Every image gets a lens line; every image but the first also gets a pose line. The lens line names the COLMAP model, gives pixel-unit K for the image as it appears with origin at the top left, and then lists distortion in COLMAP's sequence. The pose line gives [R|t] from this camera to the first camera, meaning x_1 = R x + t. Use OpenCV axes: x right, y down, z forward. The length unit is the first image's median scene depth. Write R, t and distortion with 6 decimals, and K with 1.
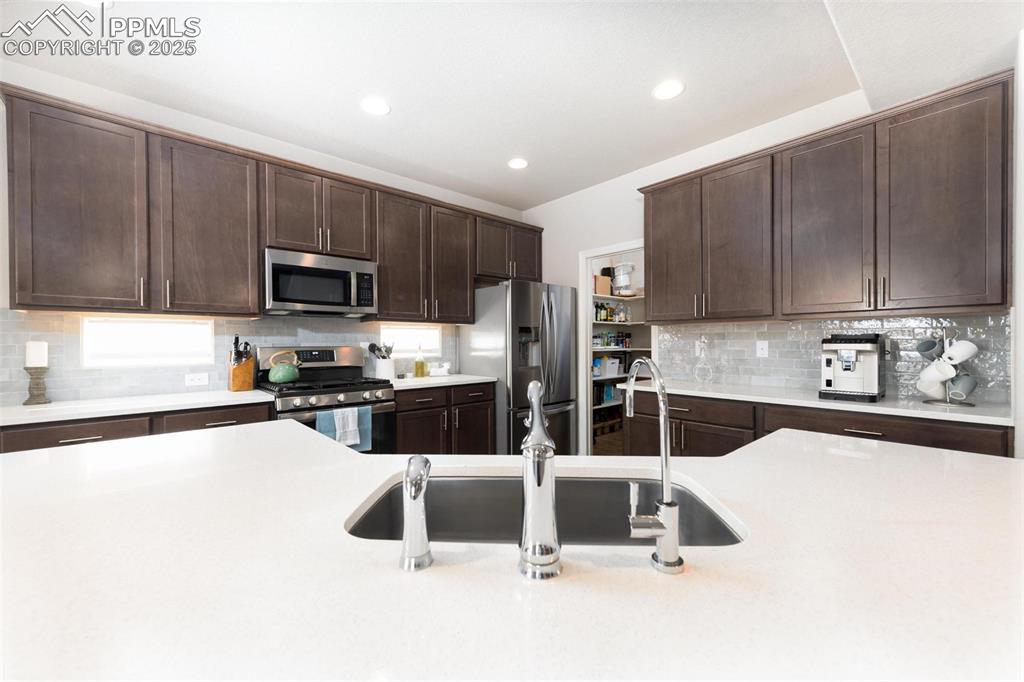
lens RADIAL K [[407.2, 0, 511.9], [0, 407.2, 345.0], [0, 0, 1]] dist [0.002251, 0.000097]
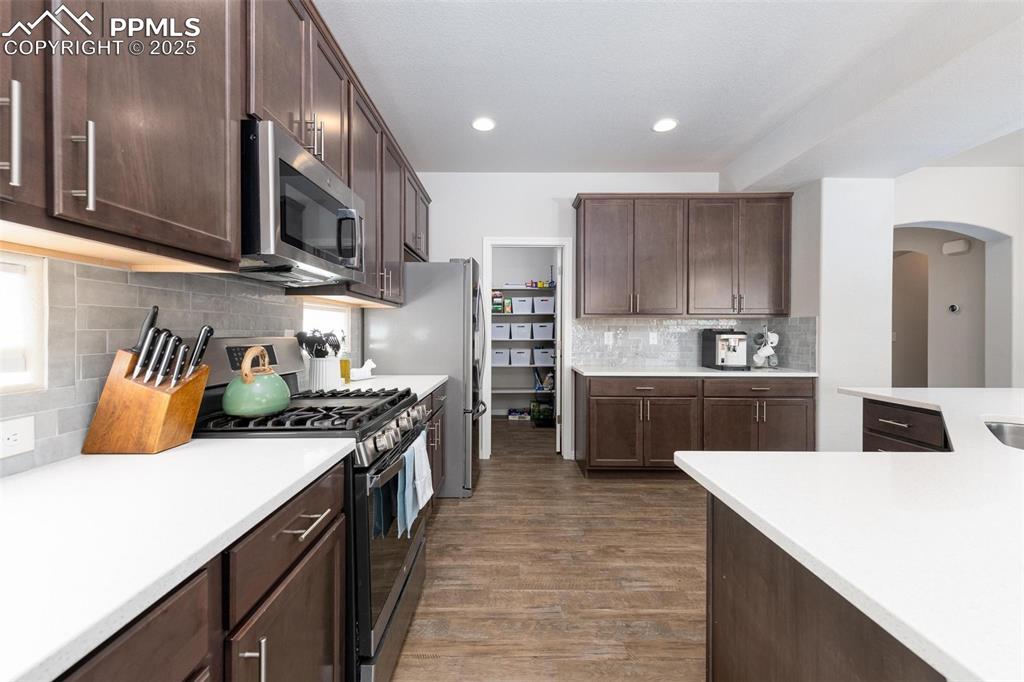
lens RADIAL K [[405.3, 0, 508.0], [0, 405.3, 336.2], [0, 0, 1]] dist [0.000543, 0.000026]
pose [[0.666698, -0.000227, 0.745328, -0.693720], [-0.003111, 0.999990, 0.003088, 0.000267], [-0.745321, -0.004377, 0.666691, 0.452795]]
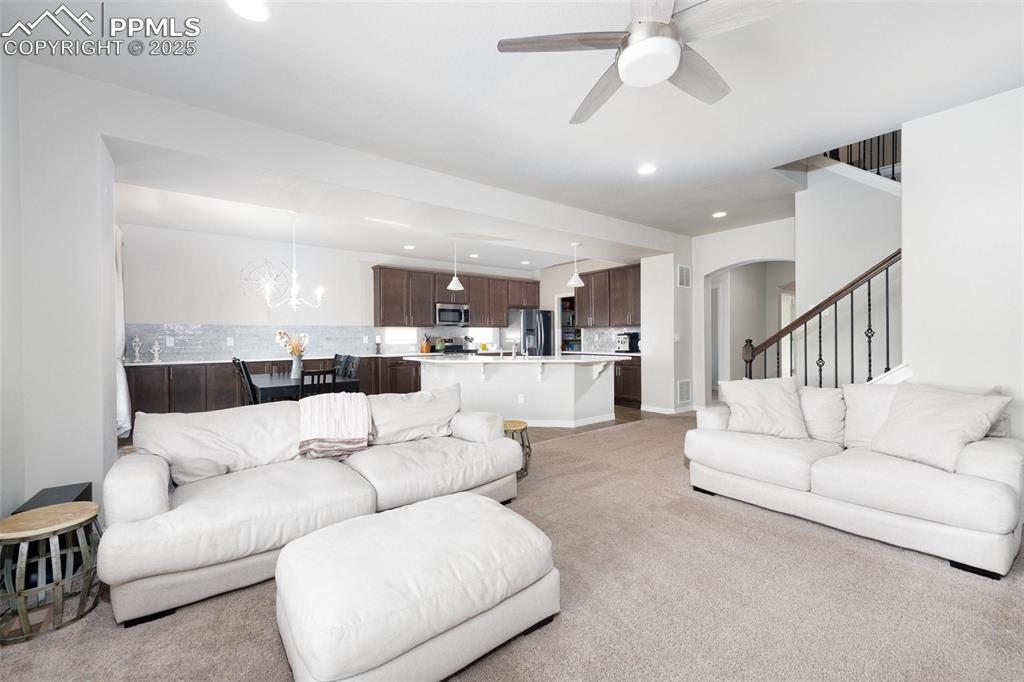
lens RADIAL K [[415.2, 0, 528.4], [0, 415.2, 339.0], [0, 0, 1]] dist [0.000155, 0.000004]
pose [[0.999441, -0.001726, -0.033395, 0.134592], [0.001732, 0.999998, 0.000154, 0.016404], [0.033395, -0.000212, 0.999442, -1.769522]]
